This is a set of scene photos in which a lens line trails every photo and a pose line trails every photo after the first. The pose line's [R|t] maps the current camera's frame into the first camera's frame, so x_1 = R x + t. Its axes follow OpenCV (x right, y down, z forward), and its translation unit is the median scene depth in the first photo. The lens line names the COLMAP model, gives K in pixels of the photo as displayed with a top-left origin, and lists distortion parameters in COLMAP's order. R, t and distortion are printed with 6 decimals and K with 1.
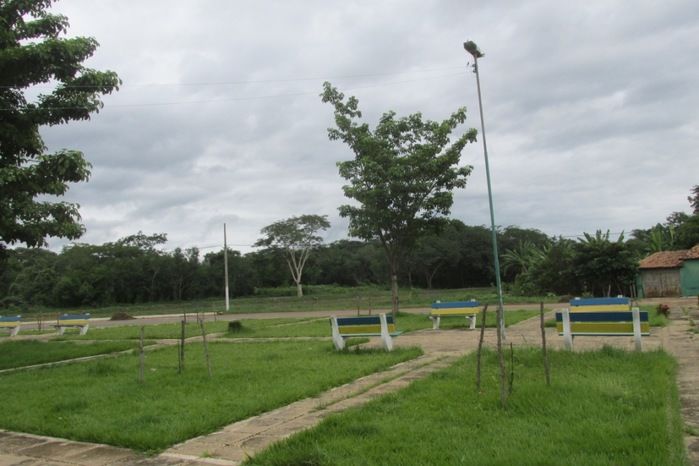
lens RADIAL K [[576.8, 0, 353.4], [0, 576.8, 230.0], [0, 0, 1]] dist [-0.043220, 0.019783]
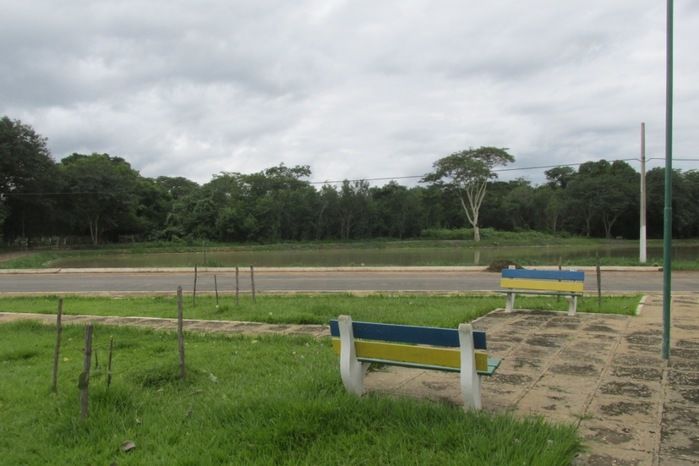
lens RADIAL K [[576.8, 0, 348.2], [0, 576.8, 226.8], [0, 0, 1]] dist [-0.043220, 0.019783]
pose [[0.987703, 0.041673, -0.150687, -0.168300], [-0.027483, 0.995093, 0.095055, 0.018952], [0.153908, -0.089744, 0.984001, 0.126939]]
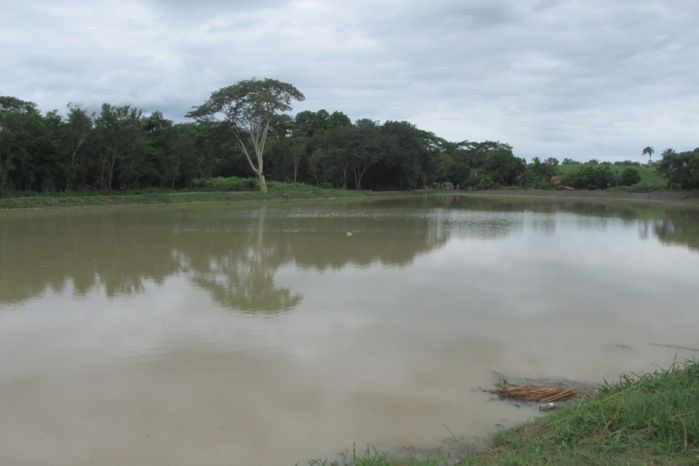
lens RADIAL K [[576.8, 0, 345.7], [0, 576.8, 235.3], [0, 0, 1]] dist [-0.043220, 0.019783]
pose [[0.897999, 0.014879, 0.439746, -0.346647], [-0.093560, 0.983029, 0.157796, 0.048943], [-0.429936, -0.182843, 0.884151, 0.329539]]
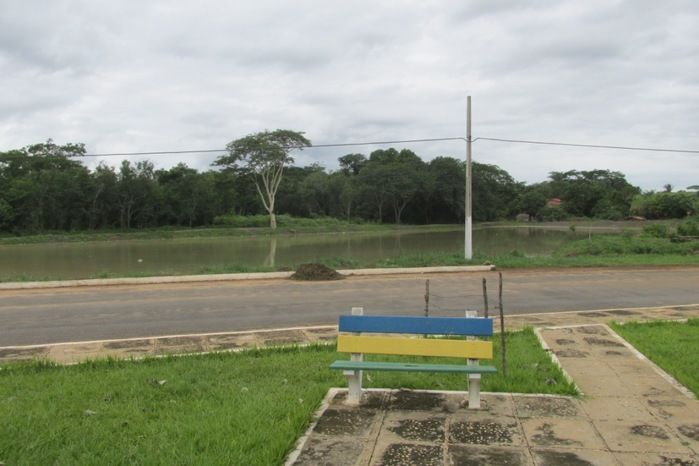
lens RADIAL K [[575.9, 0, 348.1], [0, 575.9, 226.3], [0, 0, 1]] dist [-0.030022, 0.002246]
pose [[0.979319, 0.033632, 0.199508, -0.166186], [-0.055481, 0.992928, 0.104956, 0.022001], [-0.194567, -0.113854, 0.974259, 0.186272]]
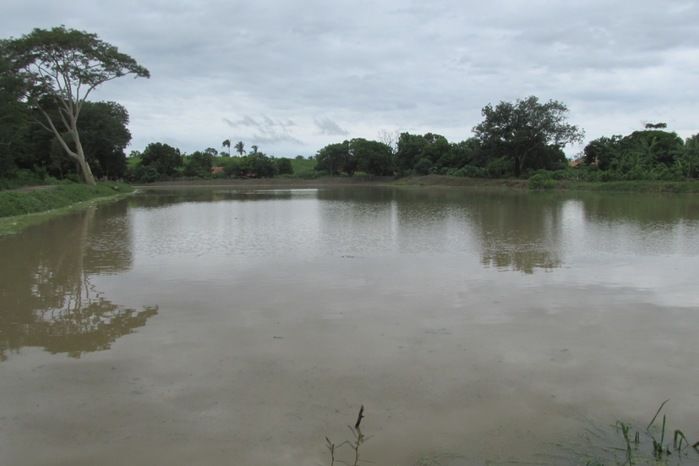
lens RADIAL K [[576.8, 0, 350.4], [0, 576.8, 229.0], [0, 0, 1]] dist [-0.043220, 0.019783]
pose [[0.289621, -0.047374, 0.955968, -0.572515], [-0.092885, 0.992669, 0.077333, 0.099748], [-0.952624, -0.111192, 0.283098, 0.678484]]
